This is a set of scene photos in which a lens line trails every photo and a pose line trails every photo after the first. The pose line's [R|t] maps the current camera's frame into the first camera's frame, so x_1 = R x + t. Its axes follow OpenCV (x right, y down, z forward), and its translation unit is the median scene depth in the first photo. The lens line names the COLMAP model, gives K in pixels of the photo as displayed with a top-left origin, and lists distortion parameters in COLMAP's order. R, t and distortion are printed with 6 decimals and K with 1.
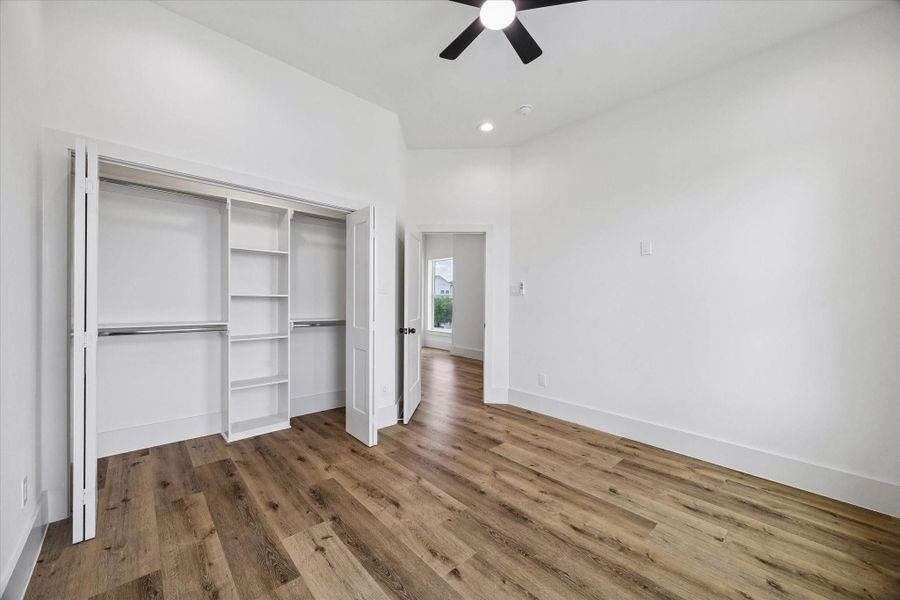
lens RADIAL K [[349.6, 0, 450.0], [0, 349.6, 300.8], [0, 0, 1]] dist [0.002859, -0.000767]
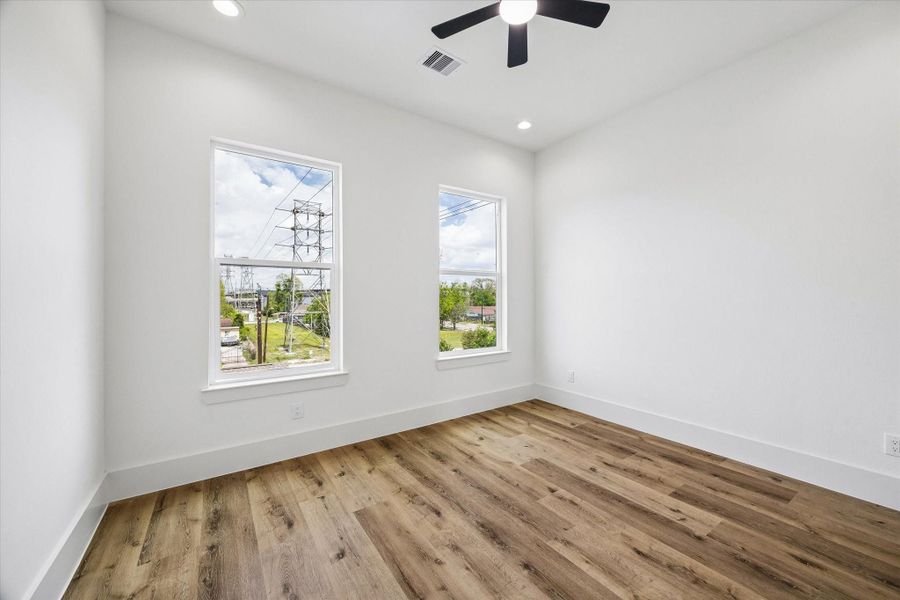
lens RADIAL K [[349.6, 0, 449.9], [0, 349.6, 298.2], [0, 0, 1]] dist [0.002859, -0.000767]
pose [[-0.984252, -0.009454, 0.176518, 0.141377], [-0.009008, 0.999954, 0.003324, 0.008878], [-0.176541, 0.001681, -0.984292, 1.940253]]
